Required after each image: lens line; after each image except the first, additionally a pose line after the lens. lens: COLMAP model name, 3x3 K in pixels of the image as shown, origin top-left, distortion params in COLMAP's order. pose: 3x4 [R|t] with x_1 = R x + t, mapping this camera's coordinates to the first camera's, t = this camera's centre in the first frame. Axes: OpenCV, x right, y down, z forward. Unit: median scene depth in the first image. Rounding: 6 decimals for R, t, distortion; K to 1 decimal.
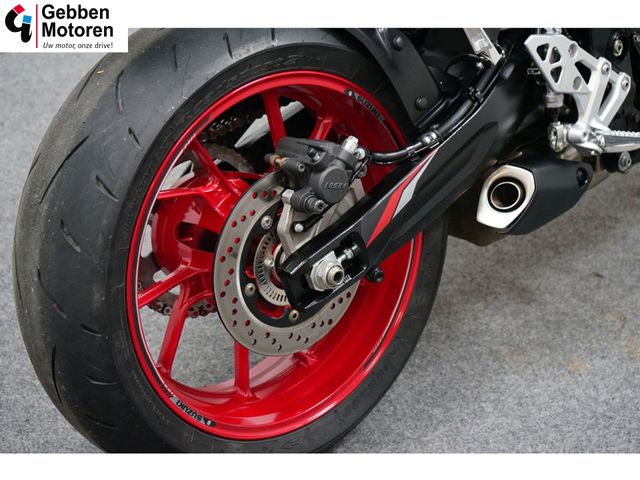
lens RADIAL K [[1194.4, 0, 319.7], [0, 1194.4, 240.1], [0, 0, 1]] dist [-0.016652, 0.000000]
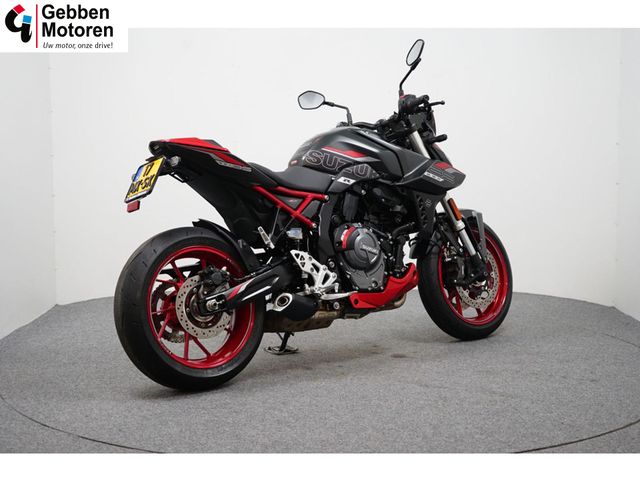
lens RADIAL K [[1010.5, 0, 320.7], [0, 1010.5, 240.1], [0, 0, 1]] dist [-0.059082, 0.000000]
pose [[0.996578, 0.023788, -0.079157, 0.440707], [-0.056799, 0.892834, -0.446790, 0.928328], [0.060046, 0.449757, 0.891130, -1.264552]]
